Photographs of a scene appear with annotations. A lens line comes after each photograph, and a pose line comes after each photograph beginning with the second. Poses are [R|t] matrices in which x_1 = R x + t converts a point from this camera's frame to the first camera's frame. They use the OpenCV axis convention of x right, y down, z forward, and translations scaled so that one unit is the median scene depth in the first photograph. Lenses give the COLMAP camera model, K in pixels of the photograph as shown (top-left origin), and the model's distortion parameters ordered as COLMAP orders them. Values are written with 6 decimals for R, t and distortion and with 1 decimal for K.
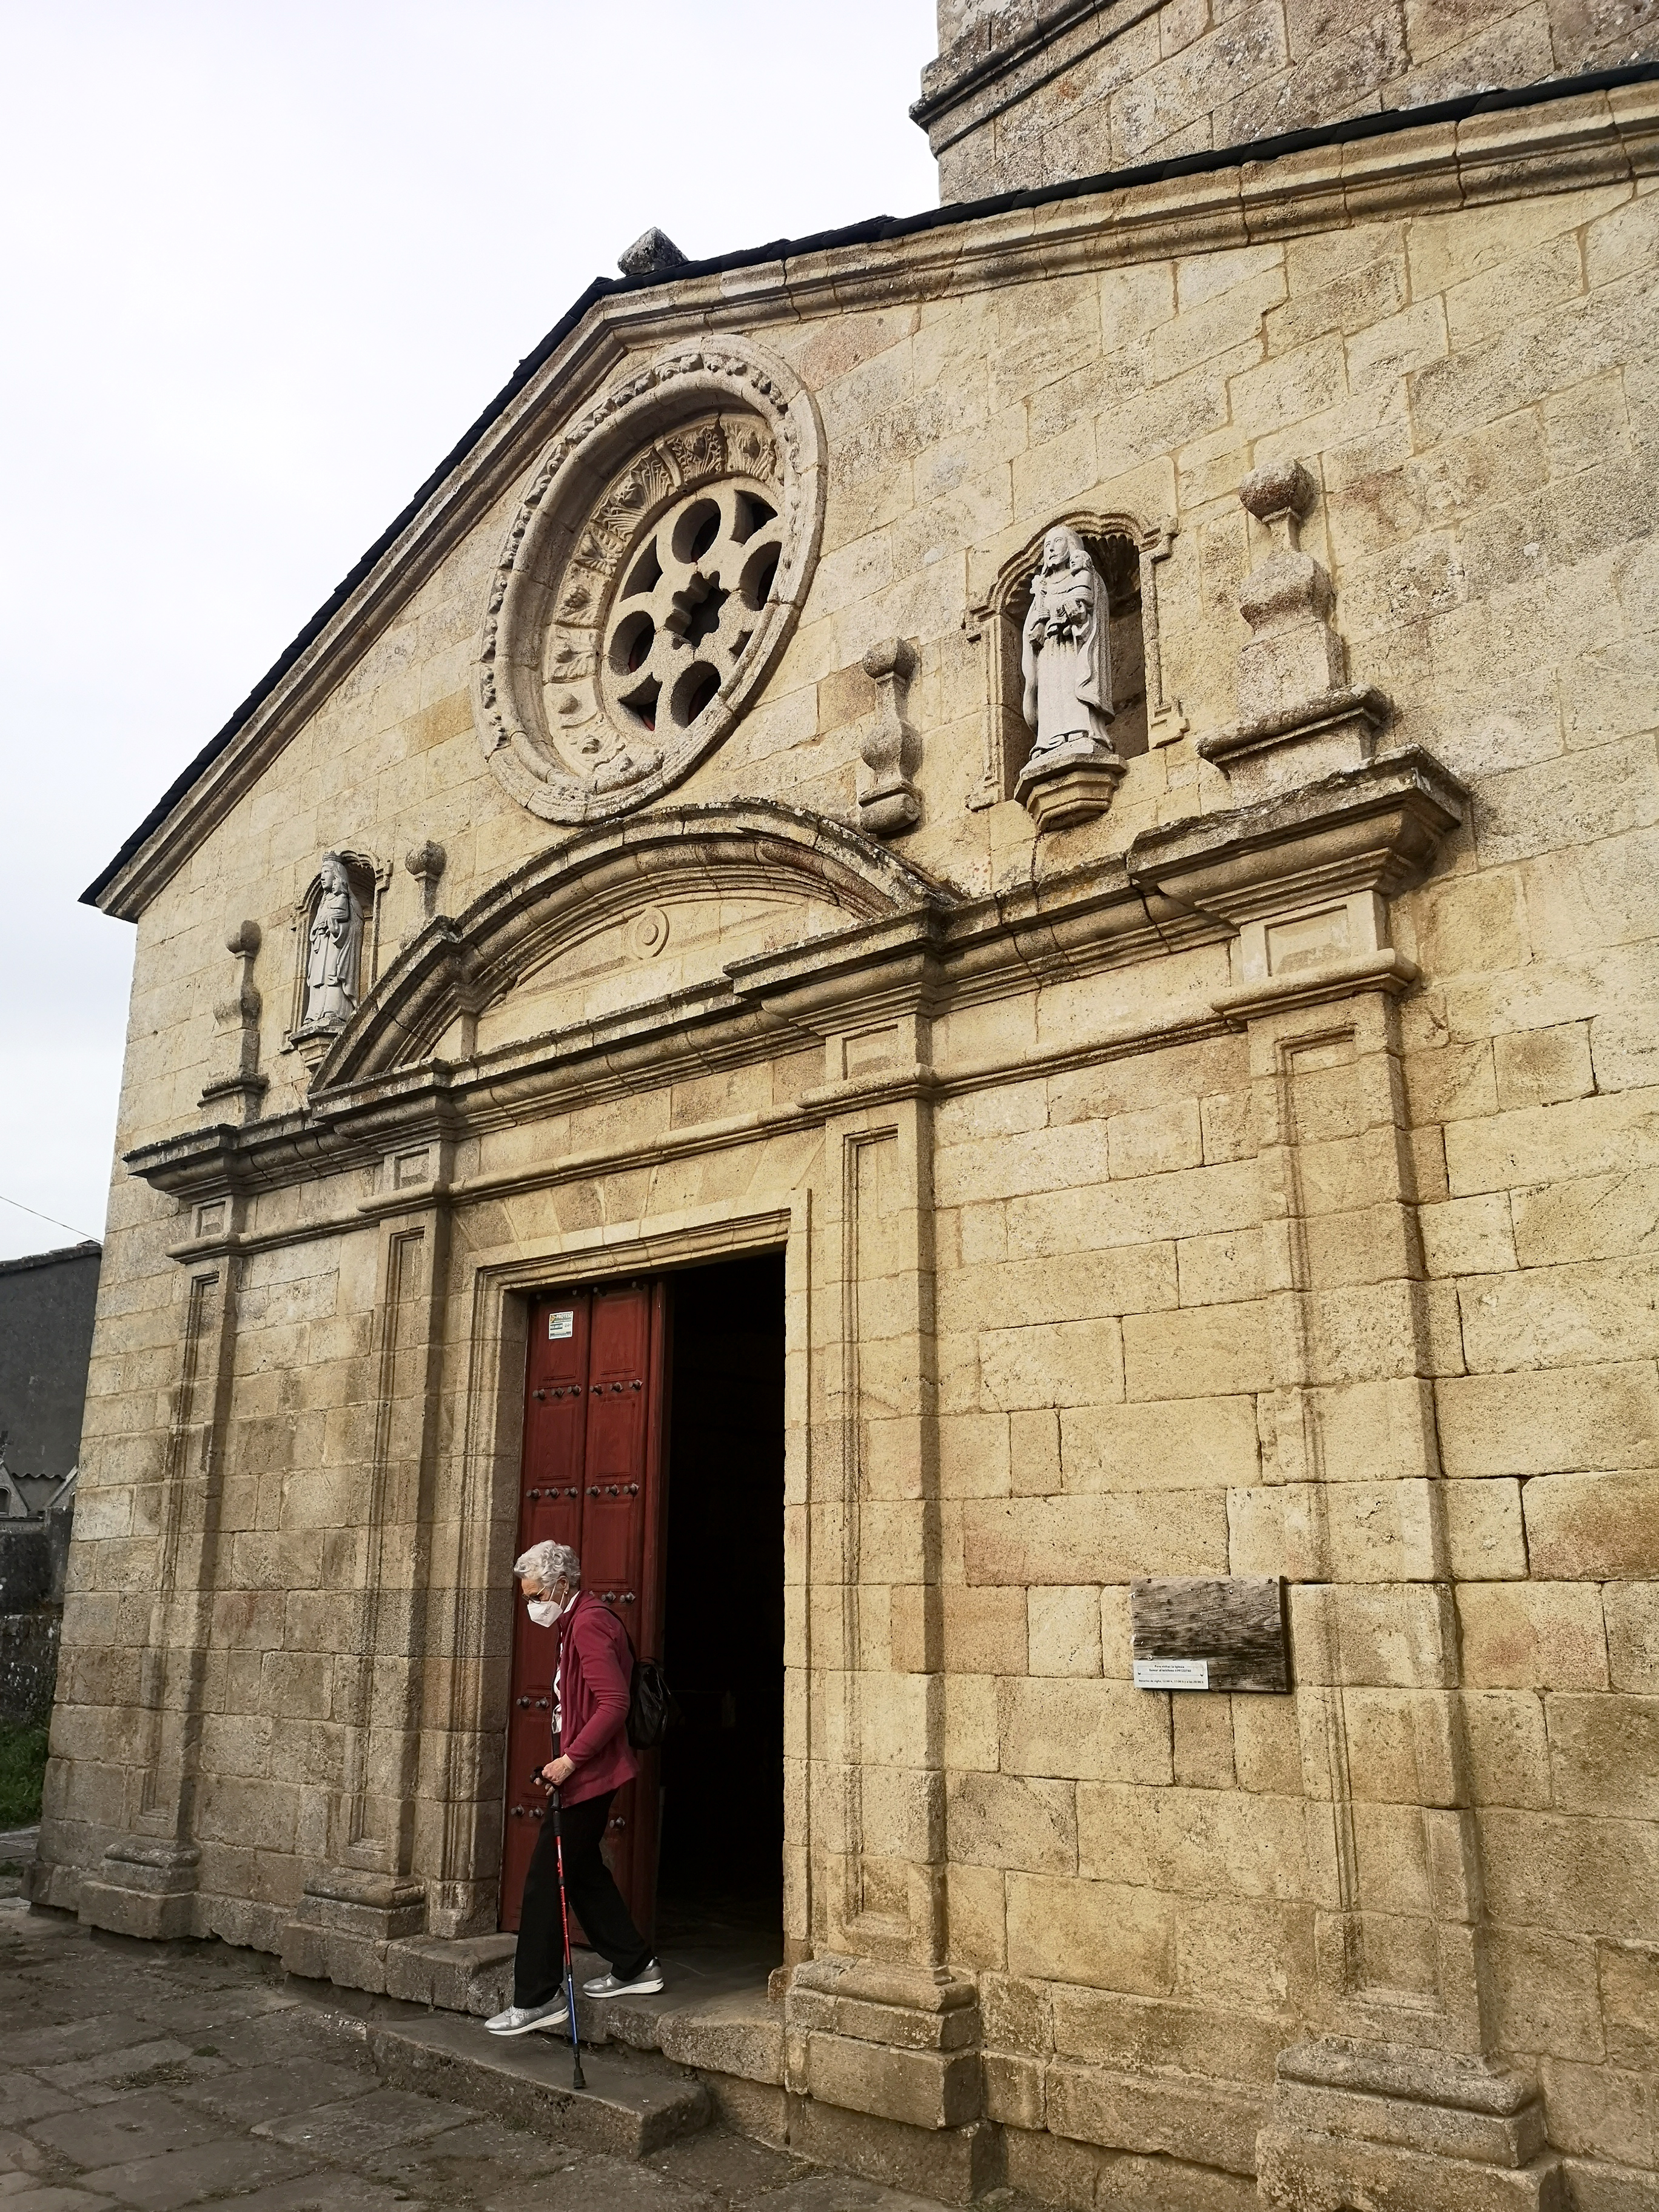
lens RADIAL K [[1813.5, 0, 829.5], [0, 1813.5, 1106.0], [0, 0, 1]] dist [0.040727, -0.078979]
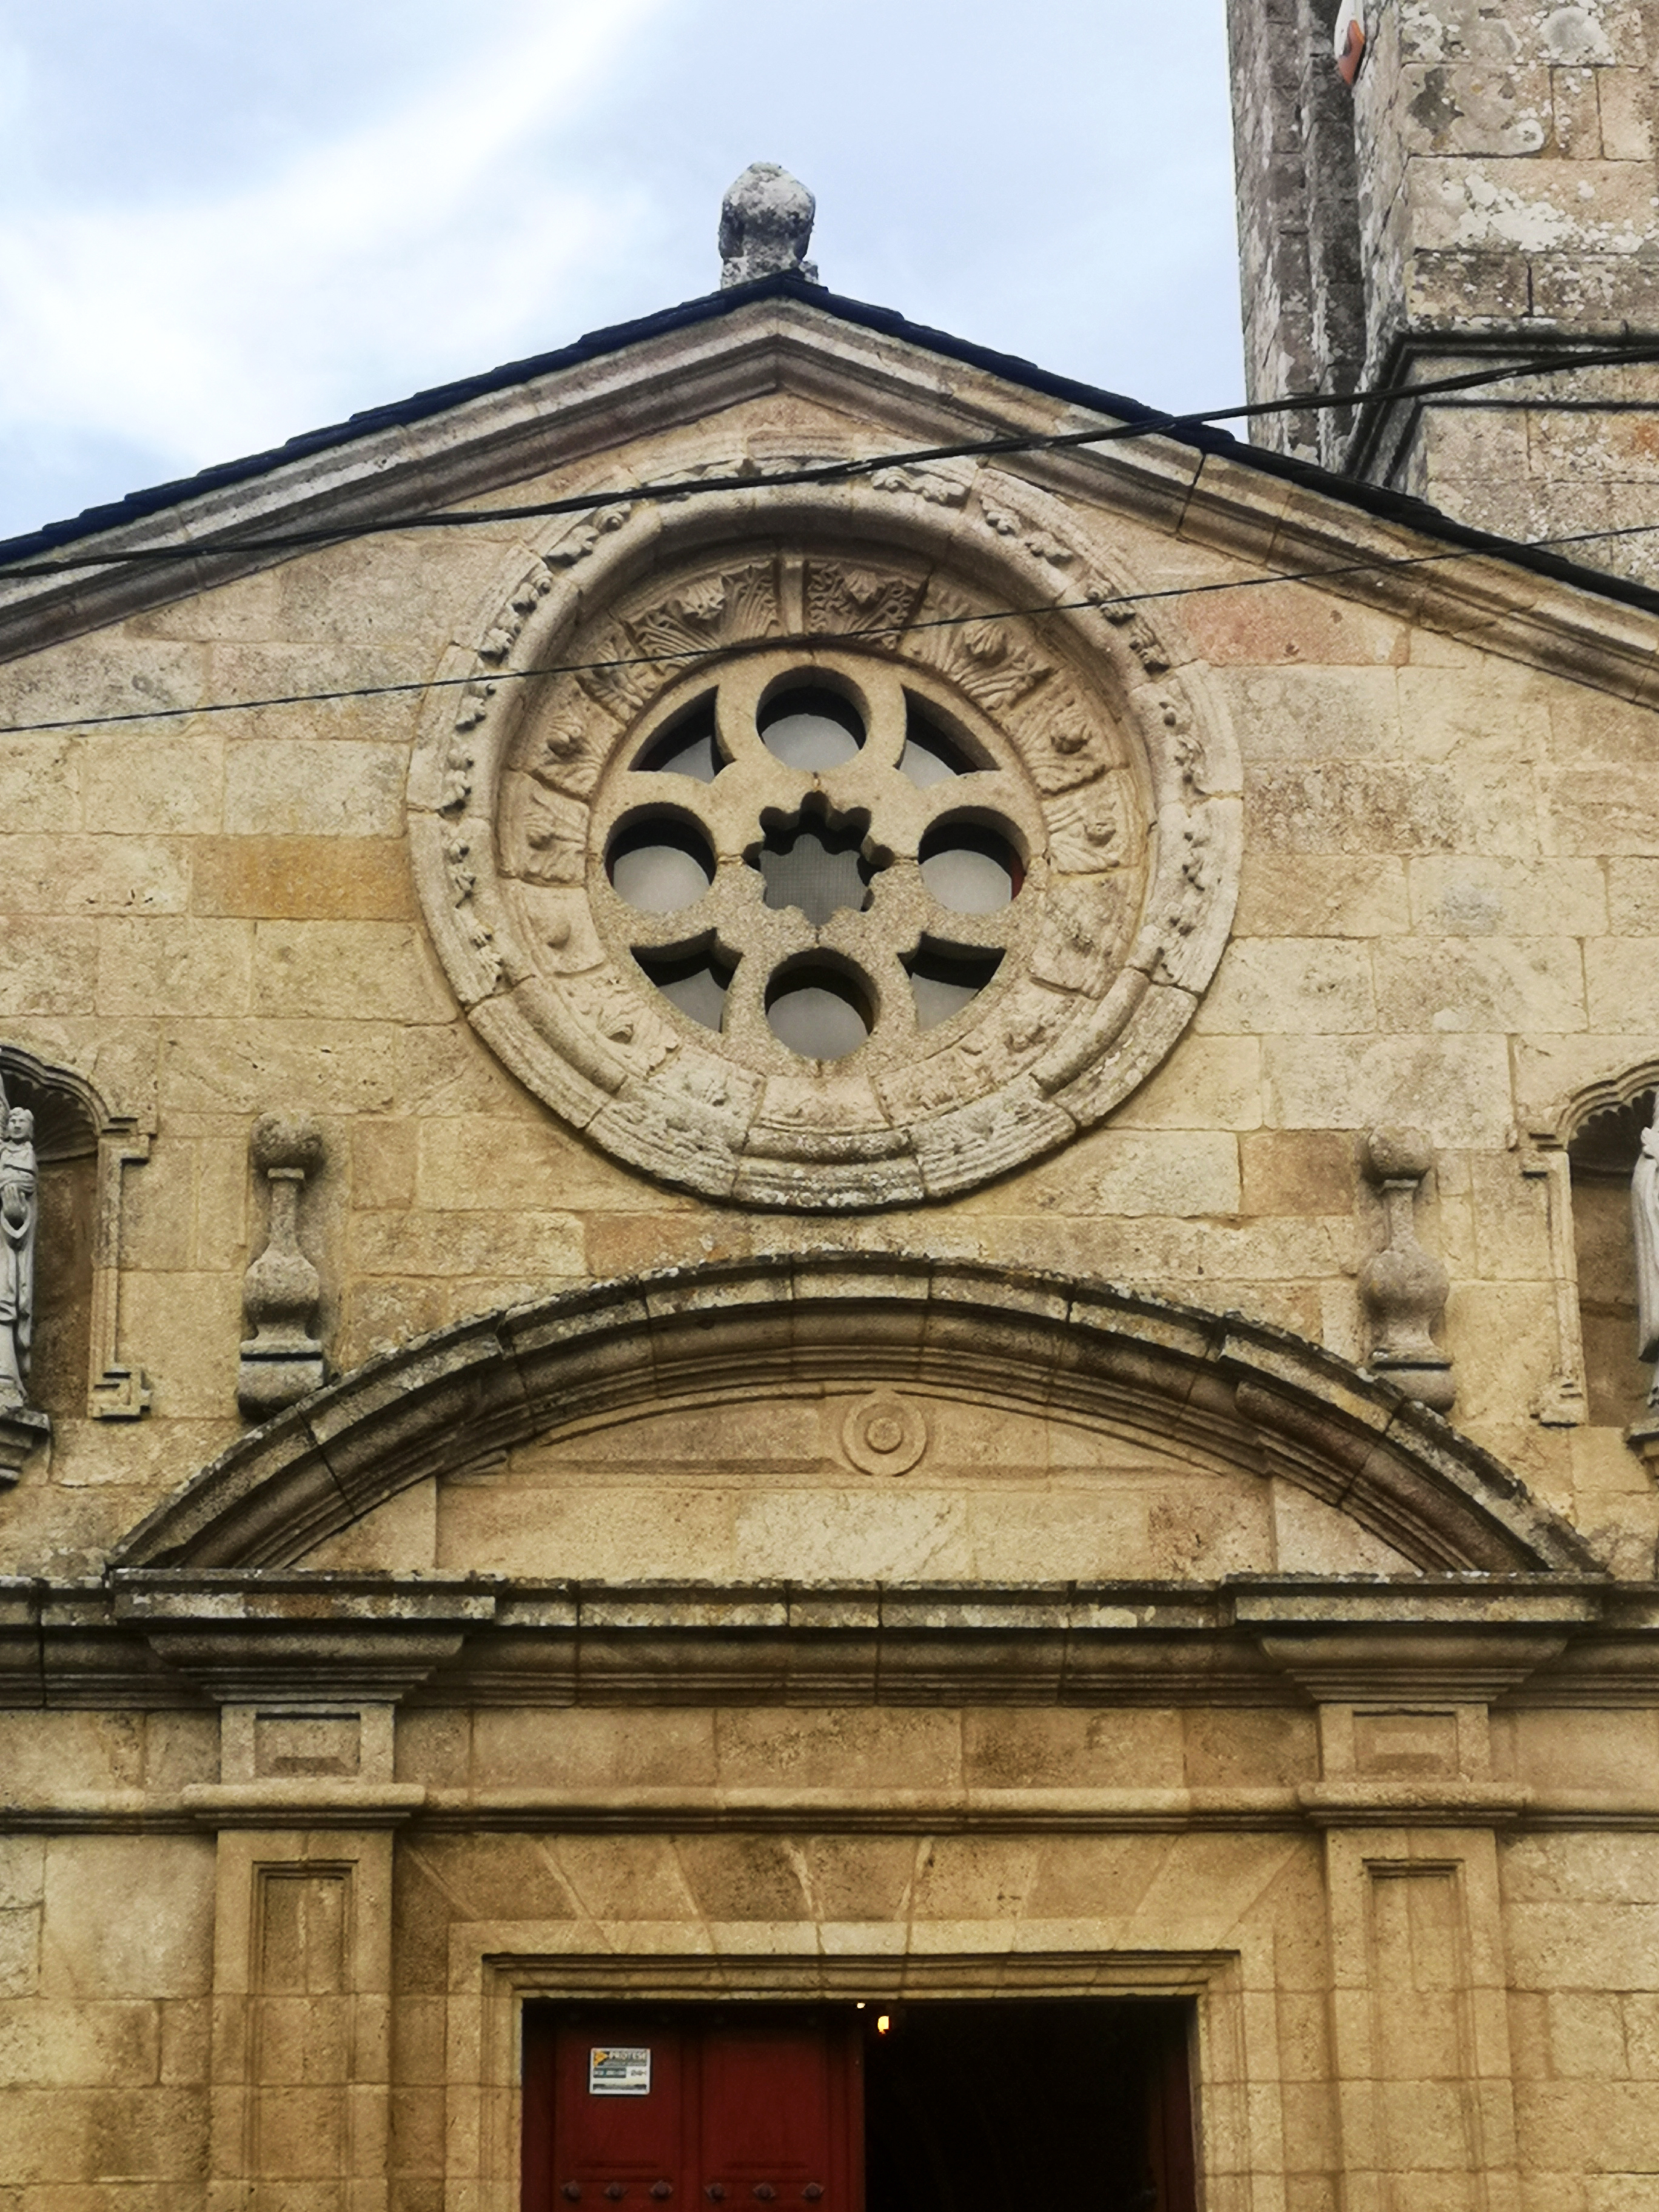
lens RADIAL K [[4379.6, 0, 827.6], [0, 4379.6, 1049.0], [0, 0, 1]] dist [0.085362, -0.288837]
pose [[0.690348, 0.220192, 0.689156, -1.247623], [-0.176900, 0.975020, -0.134323, -0.021966], [-0.701517, -0.029182, 0.712055, -0.035068]]
